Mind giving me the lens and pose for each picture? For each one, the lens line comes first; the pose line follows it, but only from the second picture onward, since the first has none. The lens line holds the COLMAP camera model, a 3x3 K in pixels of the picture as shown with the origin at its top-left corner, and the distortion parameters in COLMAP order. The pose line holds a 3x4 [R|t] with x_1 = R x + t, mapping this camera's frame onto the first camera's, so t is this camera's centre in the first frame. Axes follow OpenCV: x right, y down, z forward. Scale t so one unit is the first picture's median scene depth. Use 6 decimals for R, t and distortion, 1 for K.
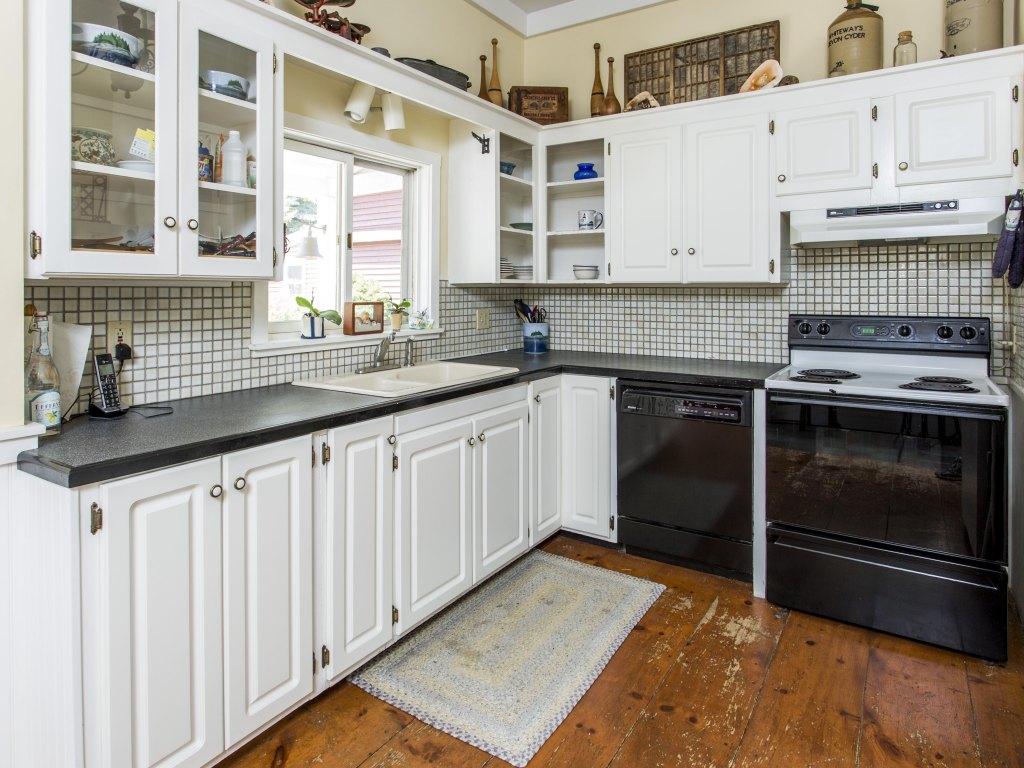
lens RADIAL K [[605.4, 0, 520.1], [0, 605.4, 341.9], [0, 0, 1]] dist [-0.023021, 0.000065]
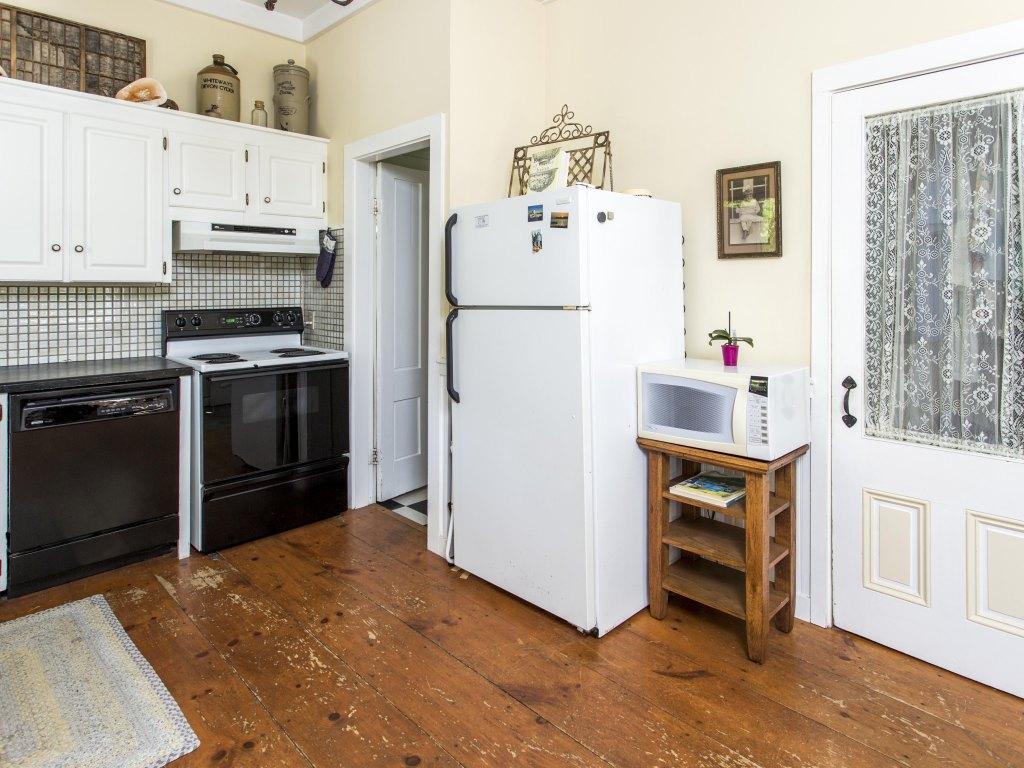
lens RADIAL K [[575.7, 0, 511.7], [0, 575.7, 384.4], [0, 0, 1]] dist [-0.020363, 0.002932]
pose [[0.195509, -0.157774, 0.967927, -0.605734], [0.077322, 0.986382, 0.145164, -0.017679], [-0.977649, 0.046461, 0.205046, 0.180941]]
